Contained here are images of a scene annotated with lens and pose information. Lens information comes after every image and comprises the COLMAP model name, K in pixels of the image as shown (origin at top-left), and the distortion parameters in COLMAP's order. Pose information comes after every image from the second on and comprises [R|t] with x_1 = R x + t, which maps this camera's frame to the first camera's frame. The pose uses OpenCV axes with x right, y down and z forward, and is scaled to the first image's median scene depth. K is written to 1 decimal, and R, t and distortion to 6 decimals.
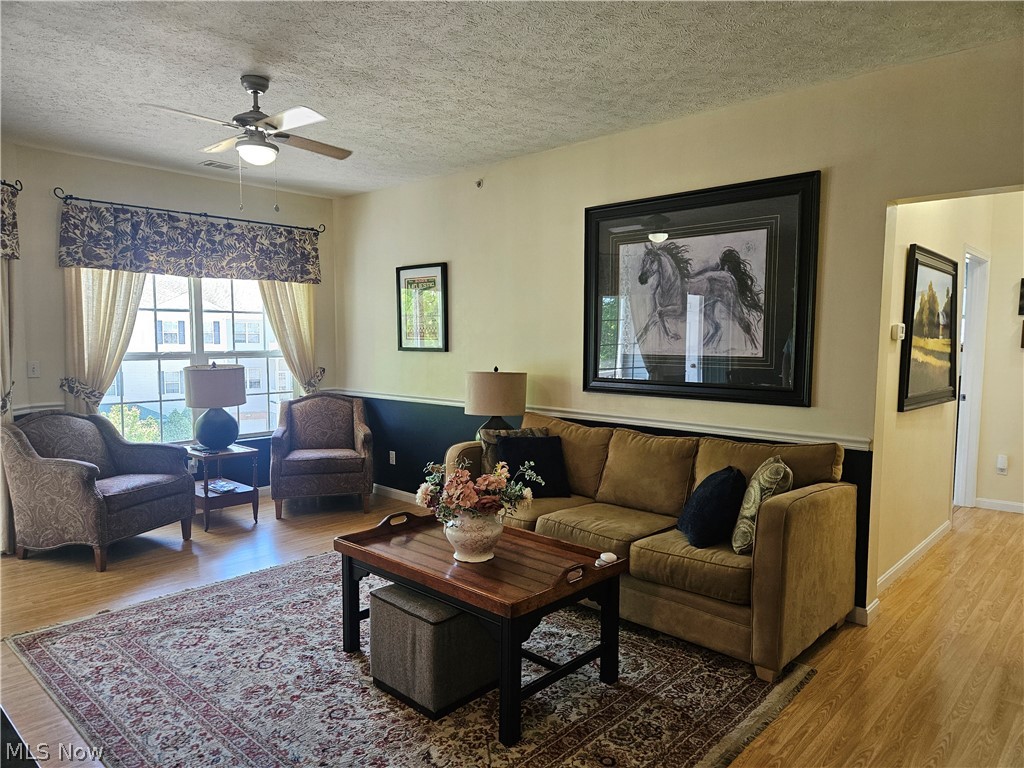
lens RADIAL K [[674.8, 0, 513.7], [0, 674.8, 391.7], [0, 0, 1]] dist [0.082043, -0.067461]
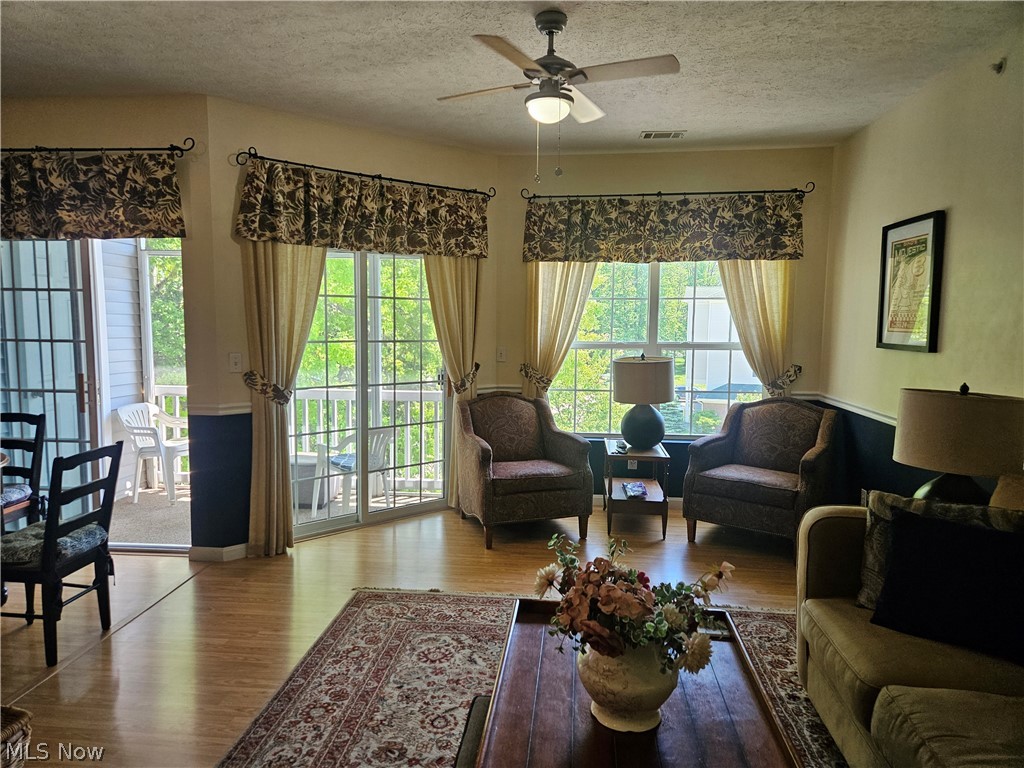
lens RADIAL K [[674.8, 0, 514.4], [0, 674.8, 383.5], [0, 0, 1]] dist [0.082043, -0.067461]
pose [[0.604216, 0.078723, -0.792922, 0.226925], [-0.070347, 0.996492, 0.045329, -0.041262], [0.793709, 0.028392, 0.607635, 0.384767]]
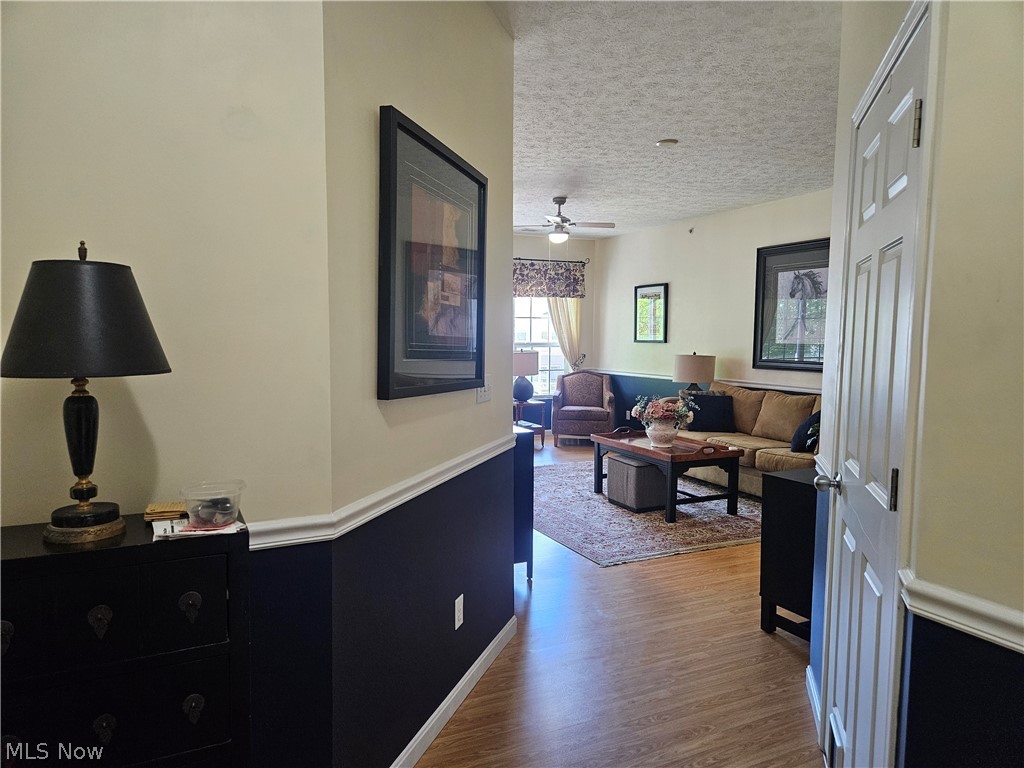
lens RADIAL K [[674.8, 0, 512.4], [0, 674.8, 391.1], [0, 0, 1]] dist [0.082043, -0.067461]
pose [[0.932242, 0.031960, -0.360420, 0.162375], [-0.031507, 0.999478, 0.007135, 0.059462], [0.360460, 0.004704, 0.932763, -0.653968]]
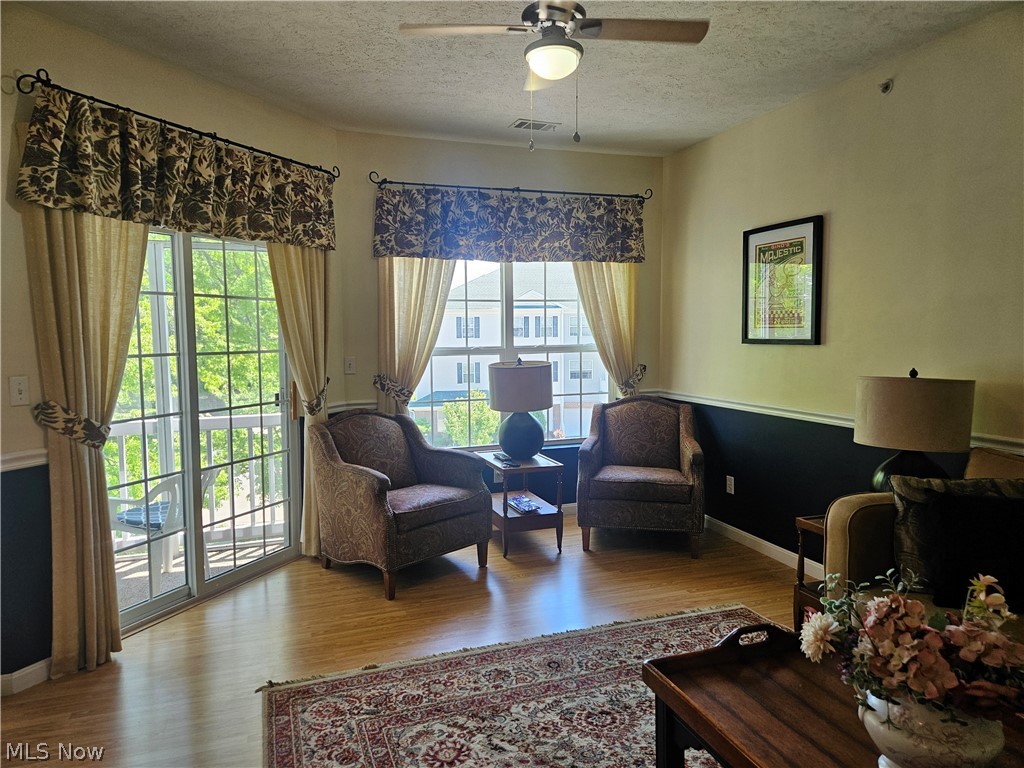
lens RADIAL K [[674.8, 0, 509.3], [0, 674.8, 384.2], [0, 0, 1]] dist [0.082043, -0.067461]
pose [[0.886630, 0.024909, -0.461808, -0.069720], [-0.024236, 0.999679, 0.007390, -0.020982], [0.461844, 0.004640, 0.886949, 0.297929]]
